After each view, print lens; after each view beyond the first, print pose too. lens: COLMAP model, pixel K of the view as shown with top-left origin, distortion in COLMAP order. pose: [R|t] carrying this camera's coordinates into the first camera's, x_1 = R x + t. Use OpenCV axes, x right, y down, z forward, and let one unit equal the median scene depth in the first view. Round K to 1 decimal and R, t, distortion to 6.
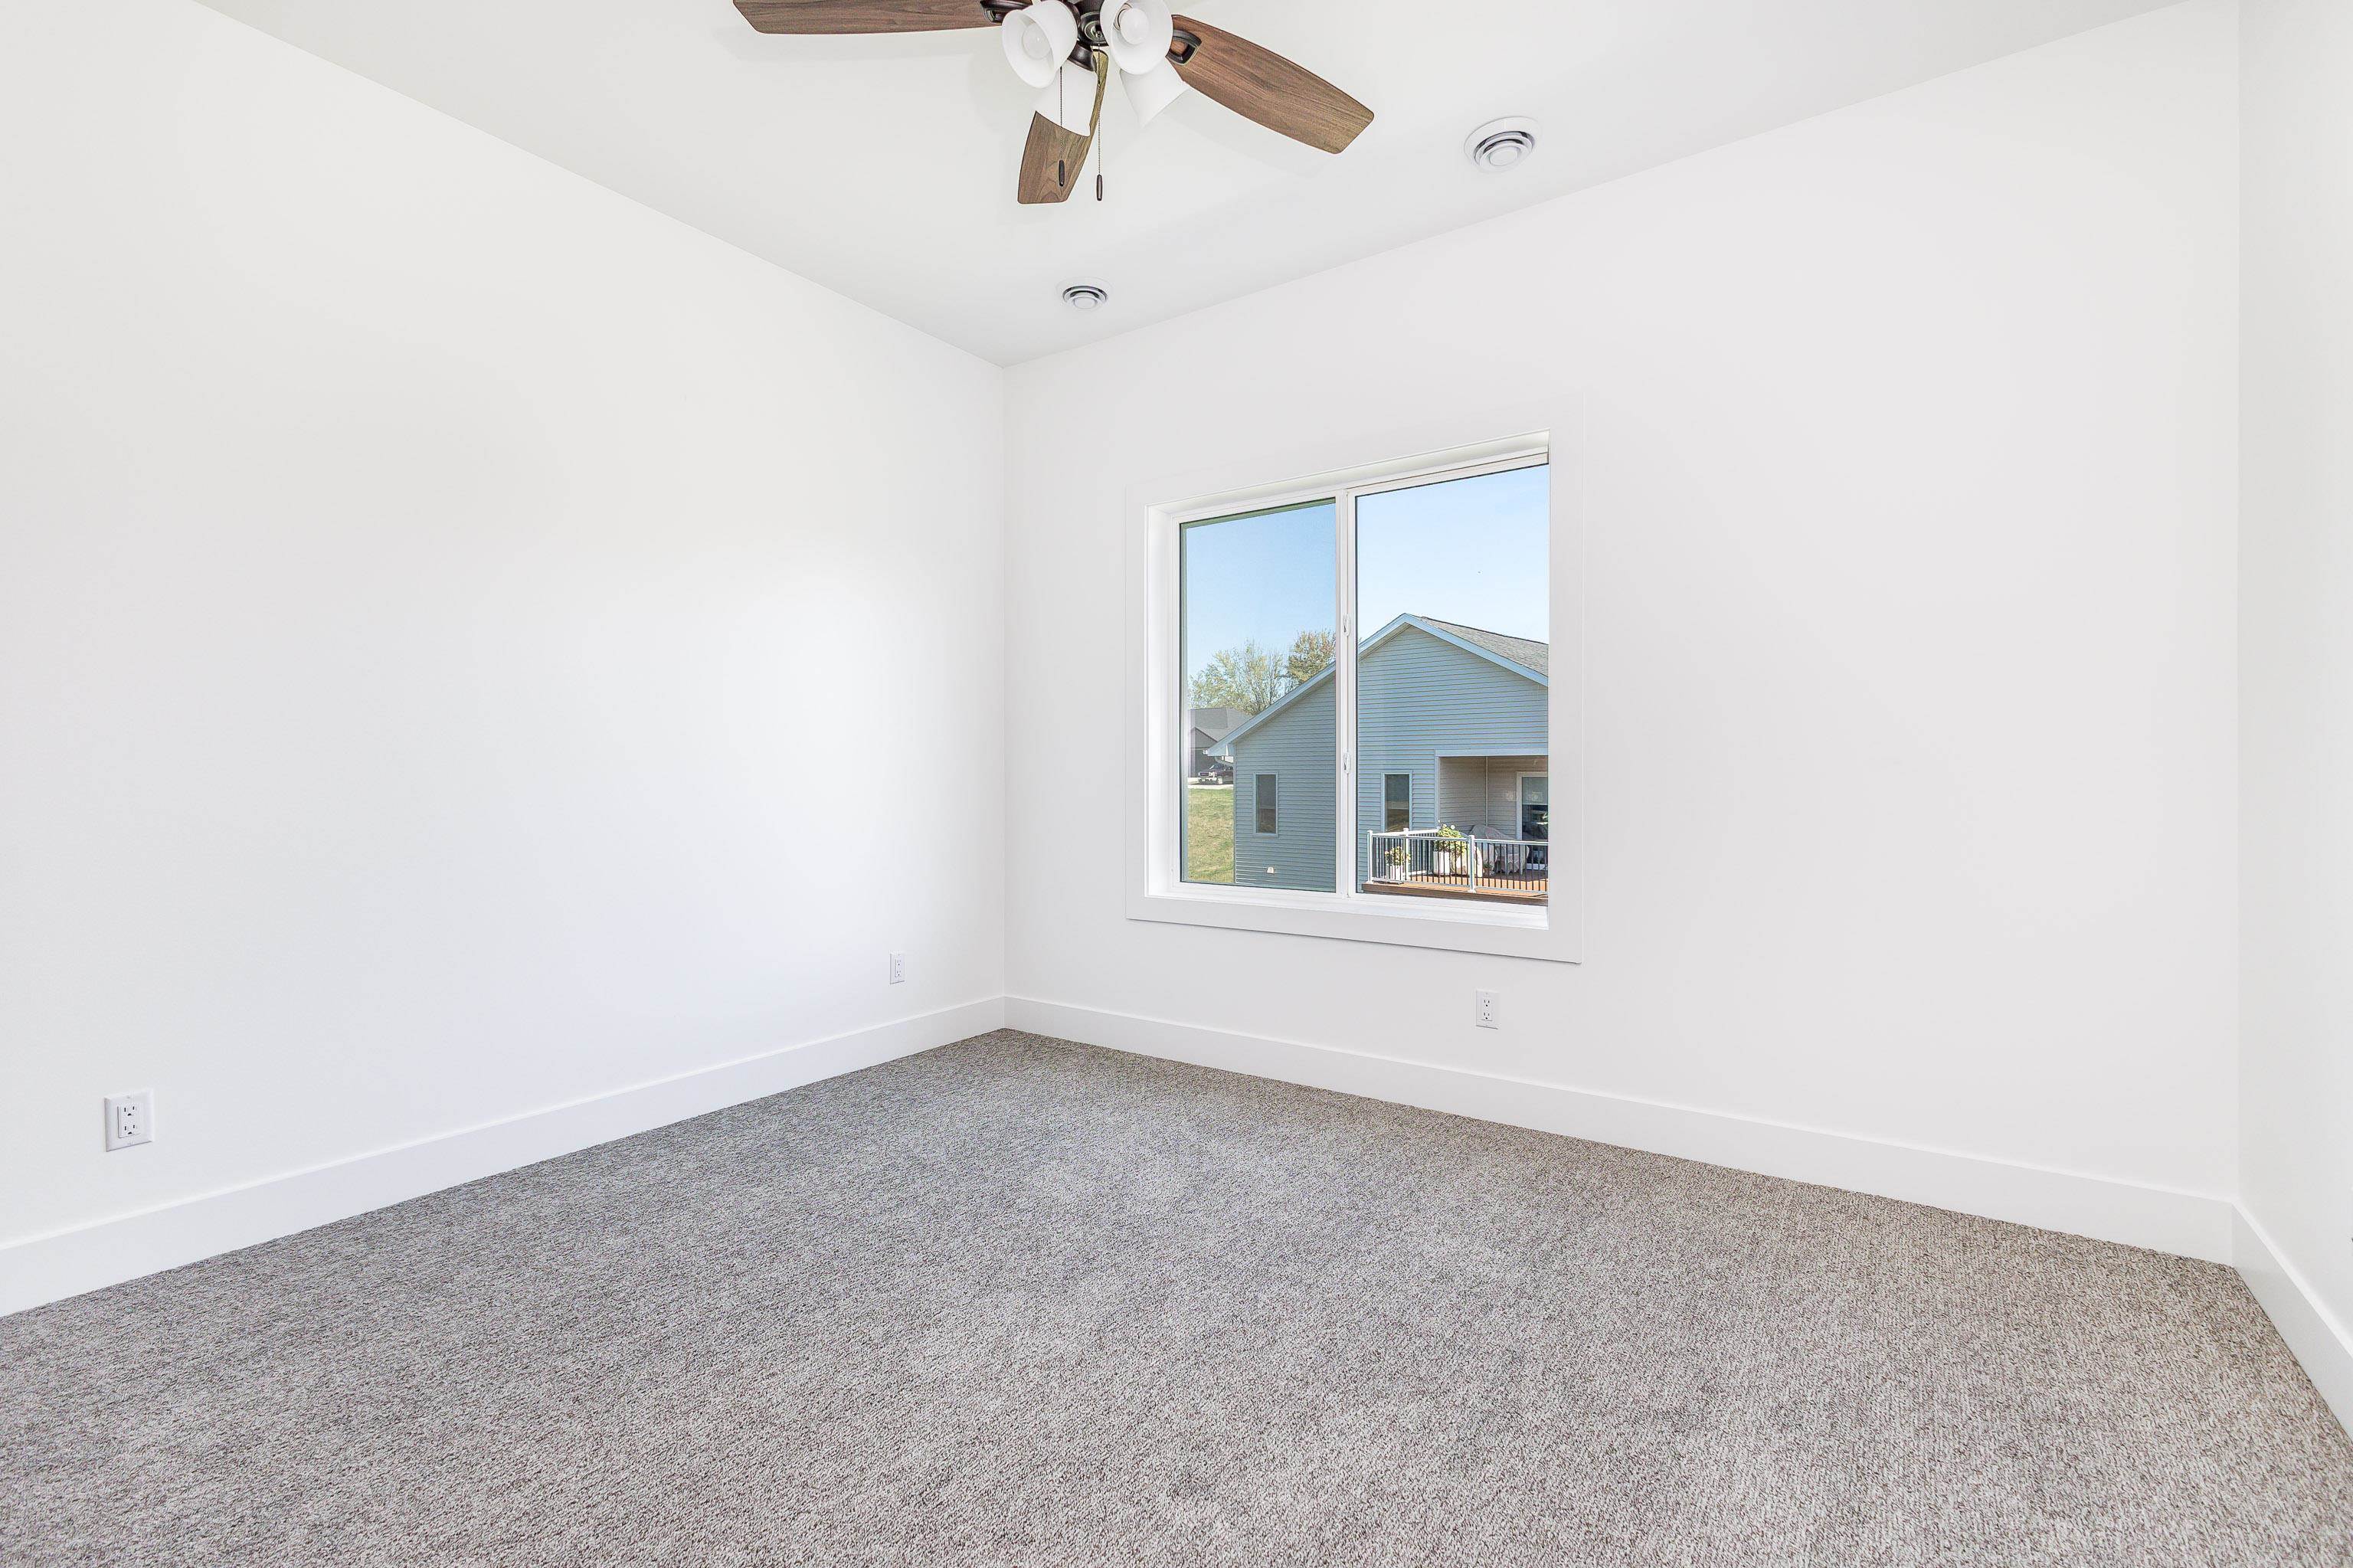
lens RADIAL K [[1031.1, 0, 1179.4], [0, 1031.1, 782.1], [0, 0, 1]] dist [0.024833, -0.009872]
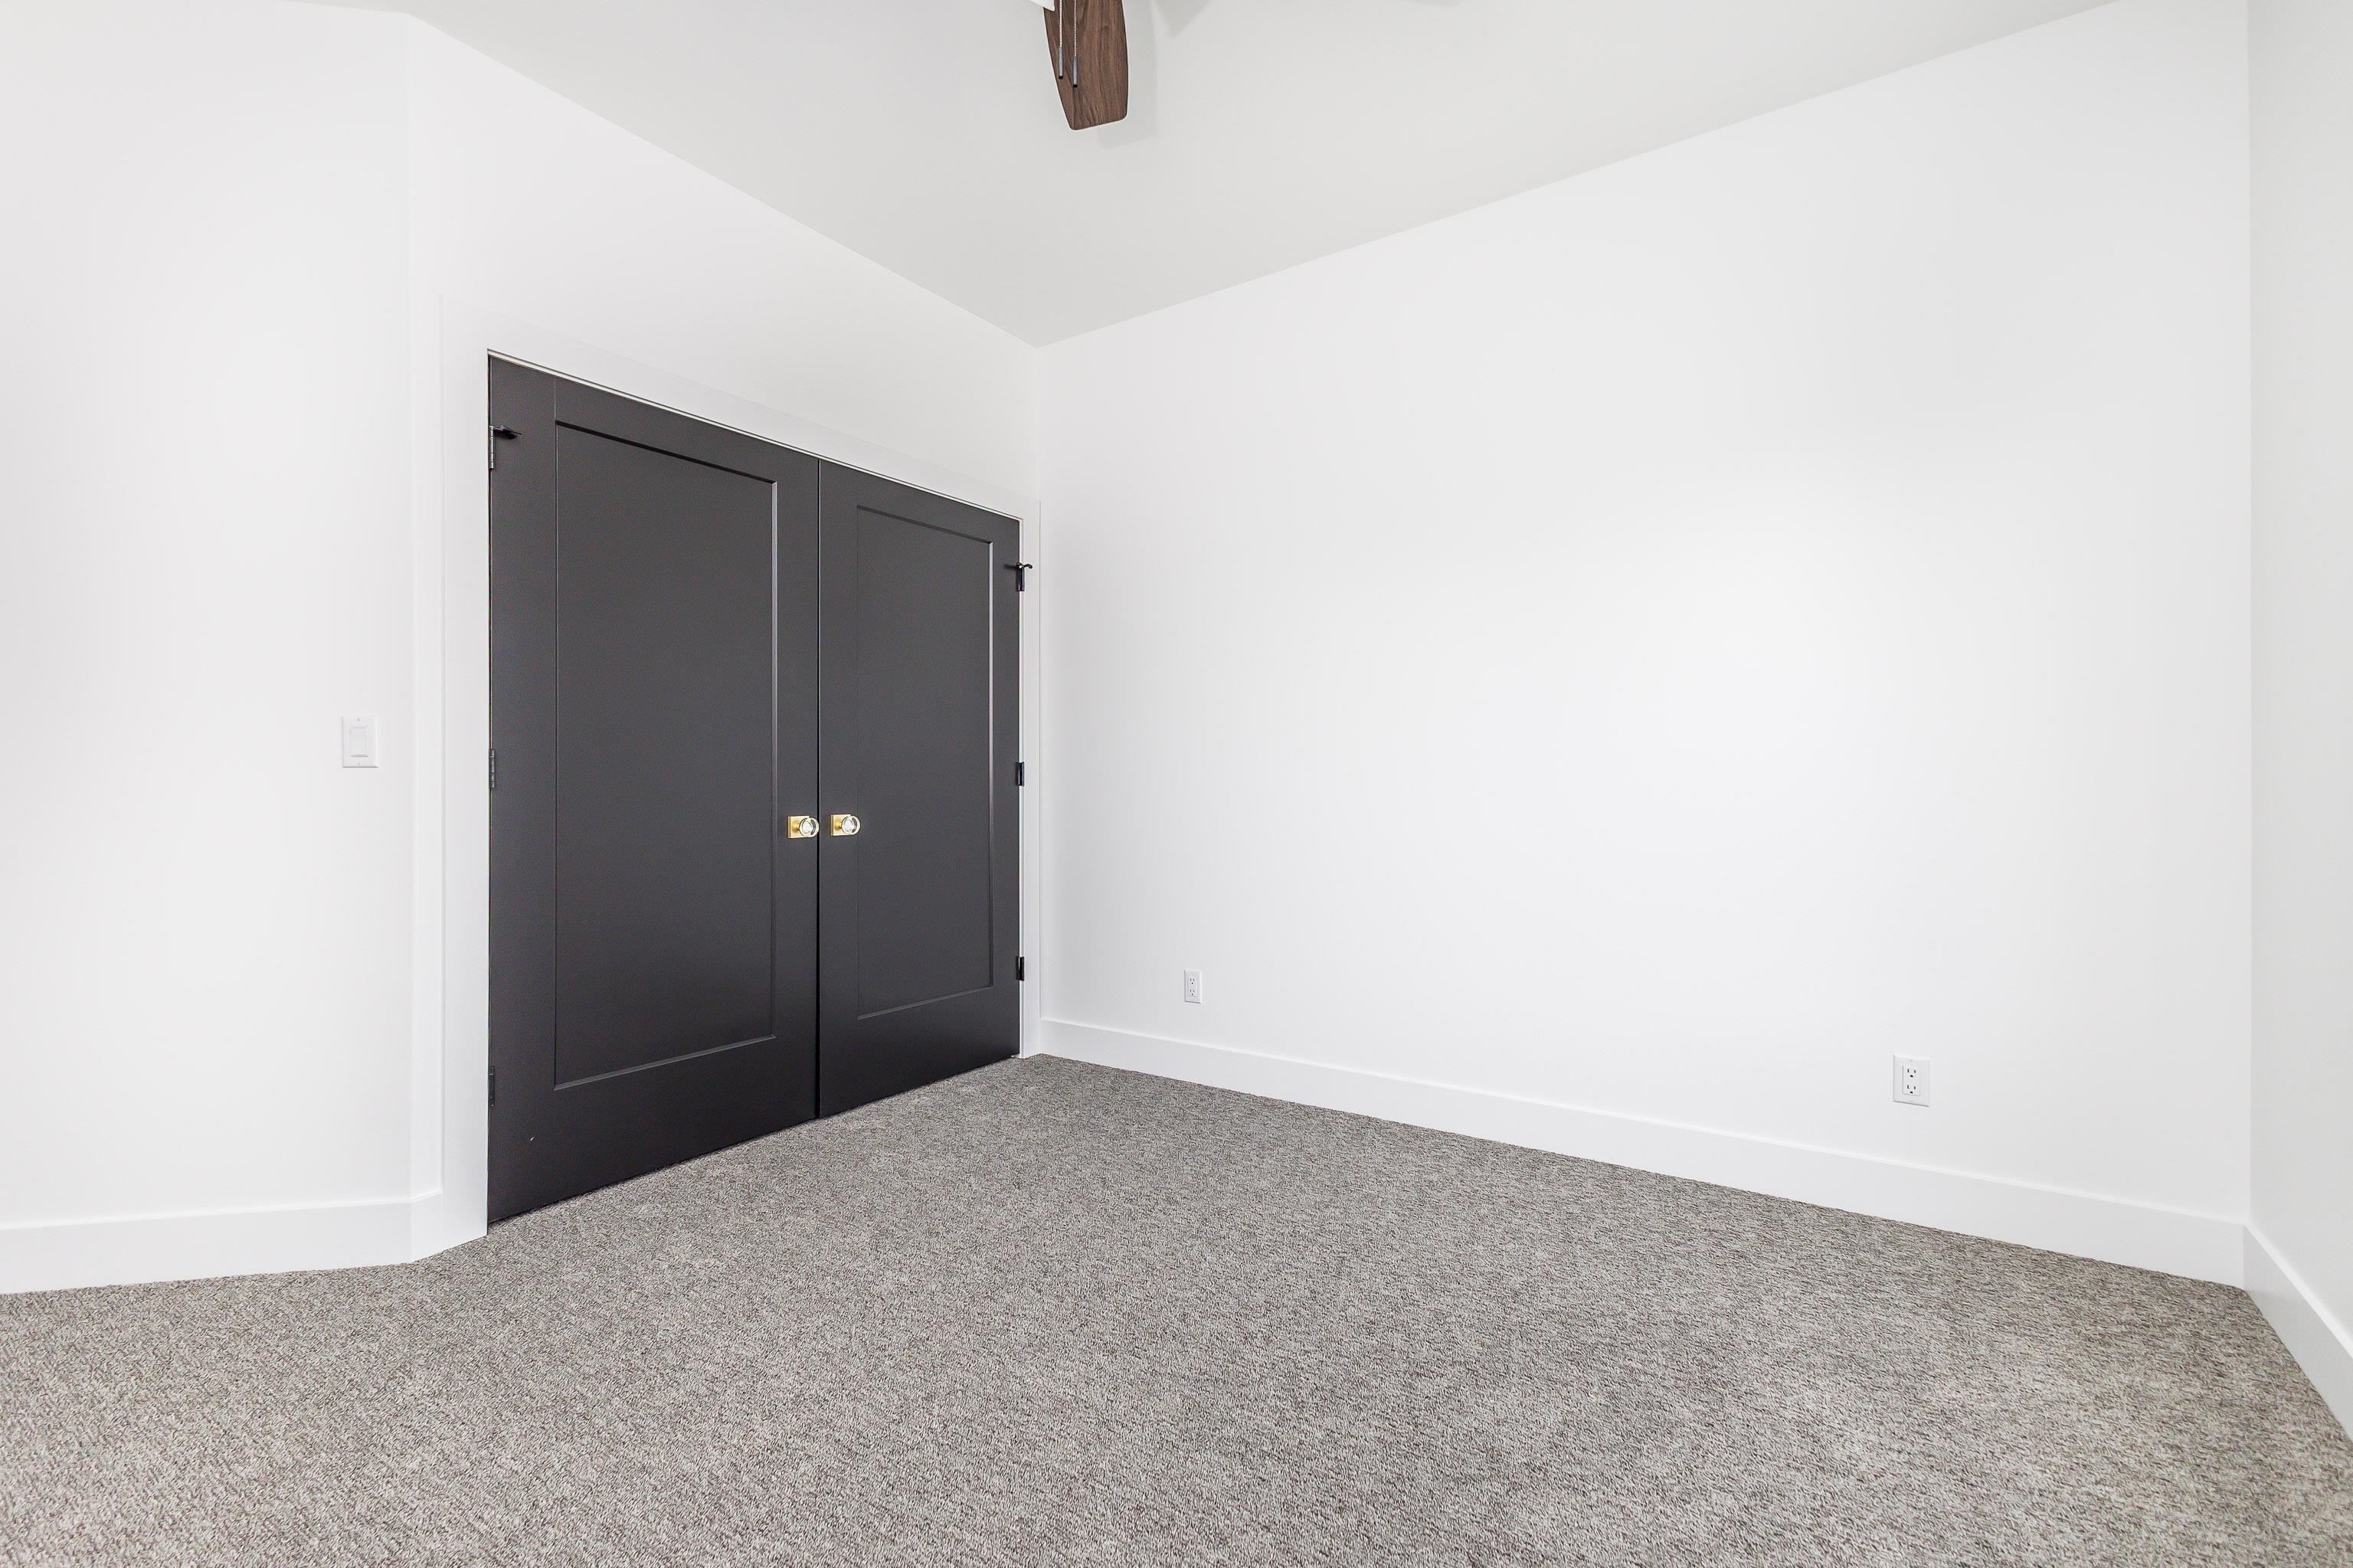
lens RADIAL K [[1031.1, 0, 1179.4], [0, 1031.1, 782.1], [0, 0, 1]] dist [0.024833, -0.009872]
pose [[0.009551, 0.001000, -0.999954, 0.460893], [-0.003541, 0.999993, 0.000966, -0.006605], [0.999948, 0.003531, 0.009554, 0.671250]]
